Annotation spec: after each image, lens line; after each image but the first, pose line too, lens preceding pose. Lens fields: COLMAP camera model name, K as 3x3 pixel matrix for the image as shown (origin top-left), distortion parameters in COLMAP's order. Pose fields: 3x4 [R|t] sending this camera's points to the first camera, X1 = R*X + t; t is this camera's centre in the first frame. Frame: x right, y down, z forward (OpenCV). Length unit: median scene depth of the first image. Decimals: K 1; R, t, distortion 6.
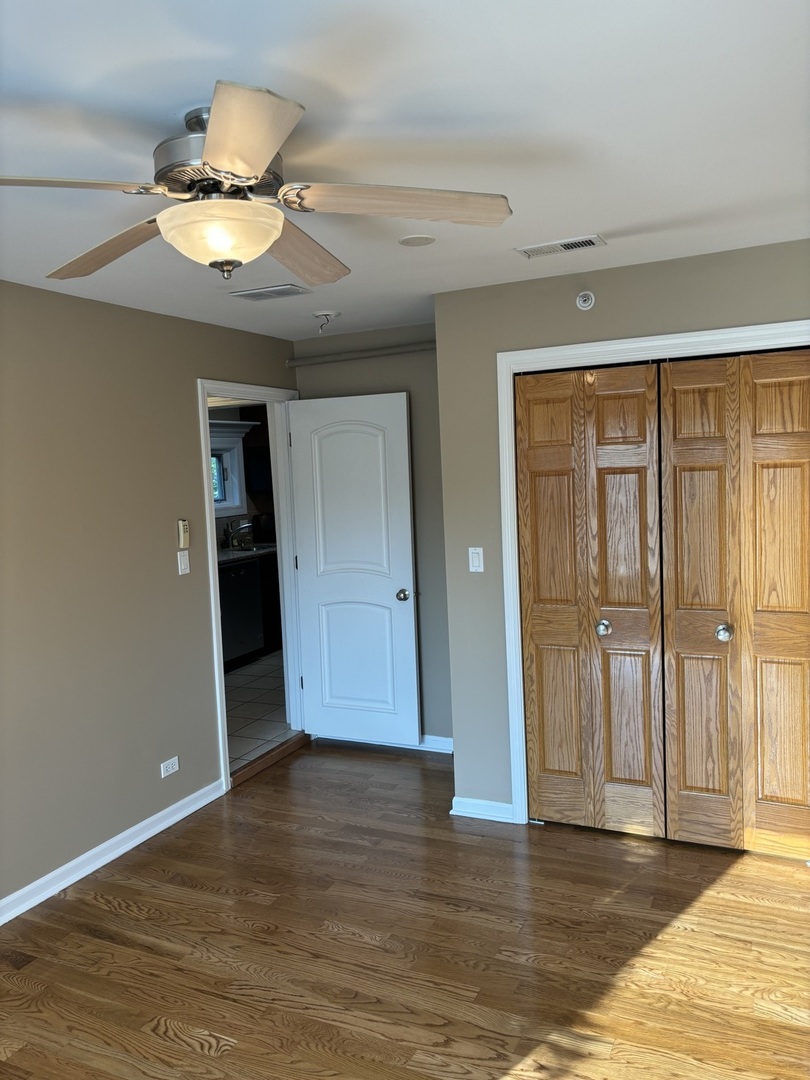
lens RADIAL K [[816.6, 0, 405.2], [0, 816.6, 531.5], [0, 0, 1]] dist [0.038470, -0.042628]
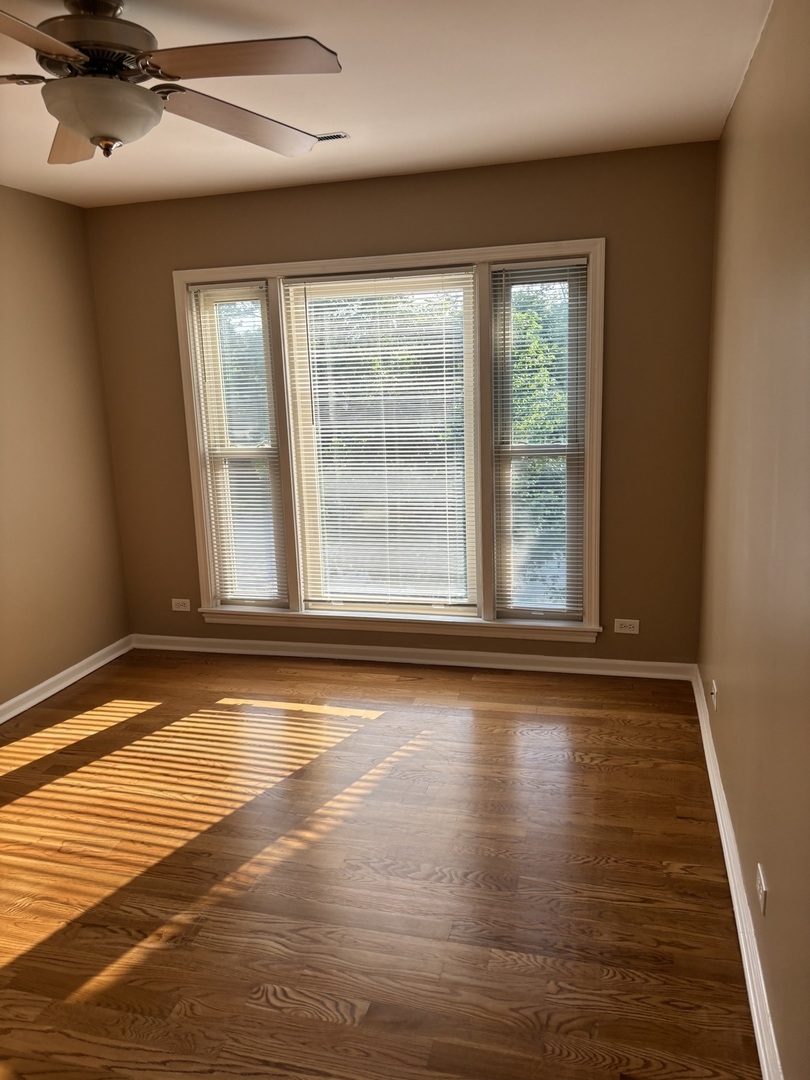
lens RADIAL K [[816.6, 0, 403.6], [0, 816.6, 535.4], [0, 0, 1]] dist [0.038470, -0.042628]
pose [[-0.980329, 0.117846, -0.158327, -0.201753], [0.068758, 0.955843, 0.285719, -0.062102], [0.185007, 0.269213, -0.945144, 1.202652]]
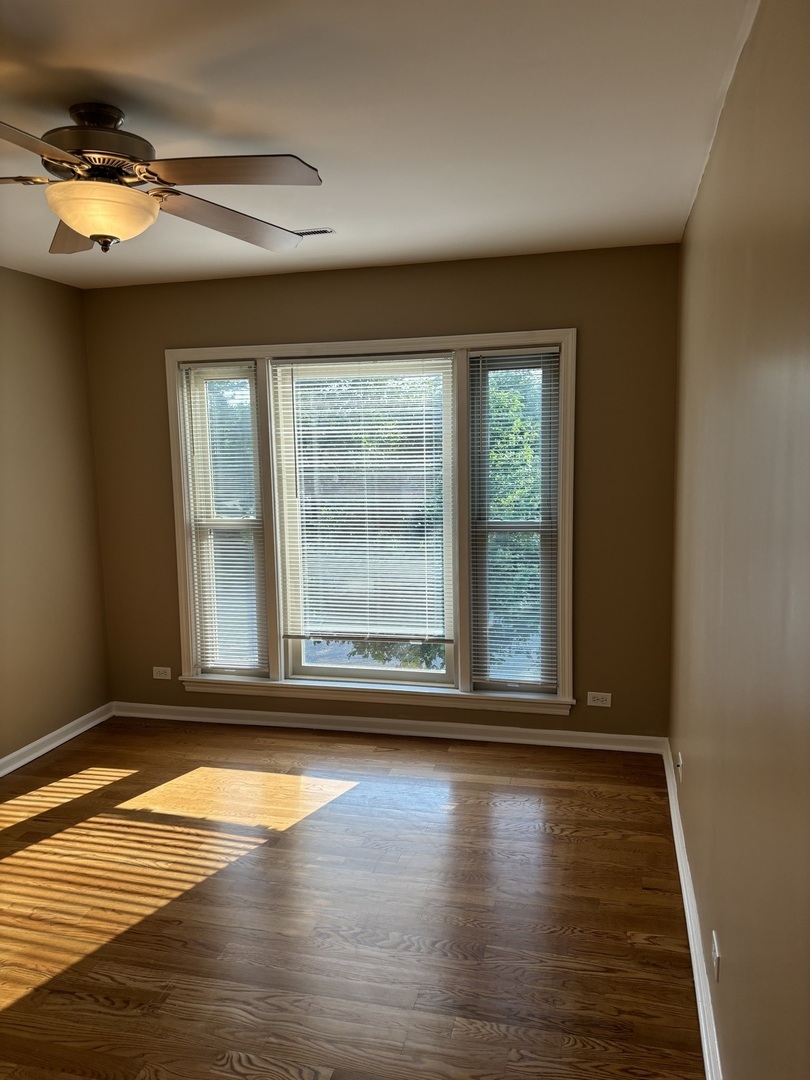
lens RADIAL K [[816.6, 0, 409.3], [0, 816.6, 551.4], [0, 0, 1]] dist [0.038470, -0.042628]
pose [[-0.978239, 0.090916, -0.186501, -0.208827], [0.048353, 0.974029, 0.221200, -0.070666], [0.201768, 0.207369, -0.957229, 1.236310]]
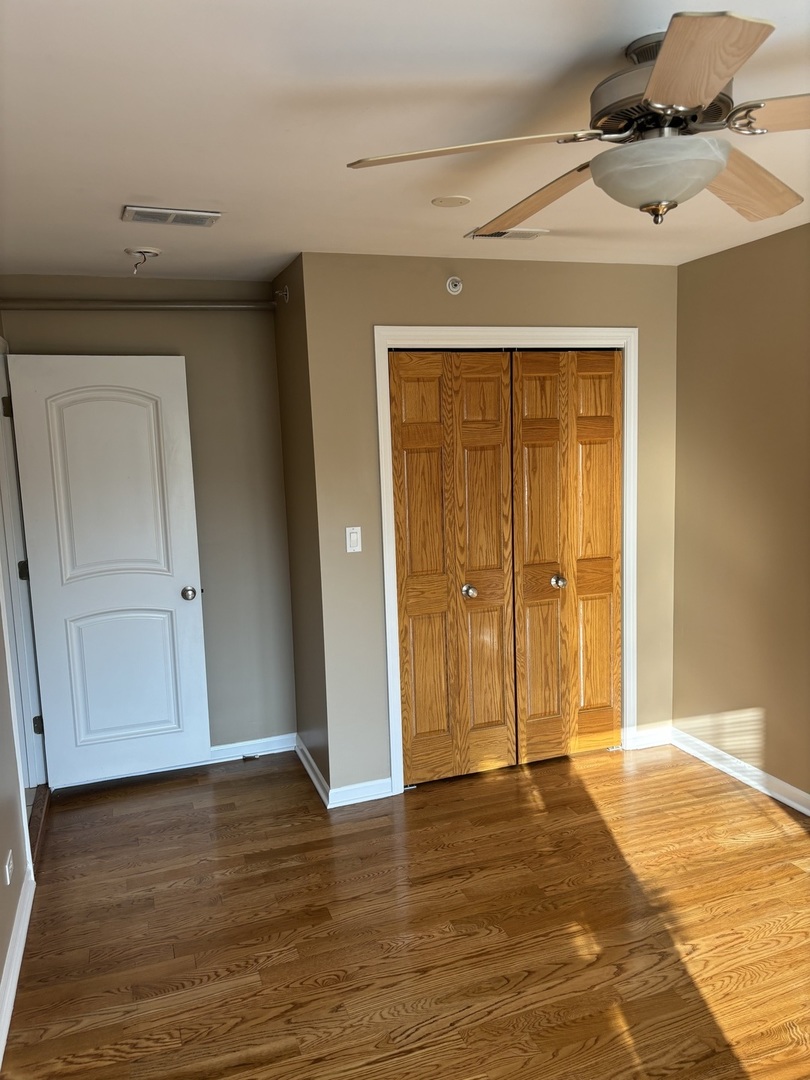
lens RADIAL K [[816.6, 0, 410.8], [0, 816.6, 542.6], [0, 0, 1]] dist [0.038470, -0.042628]
pose [[0.705691, -0.078302, 0.704179, -0.596182], [0.059250, 0.996915, 0.051476, -0.008123], [-0.706038, 0.005397, 0.708154, 0.291427]]
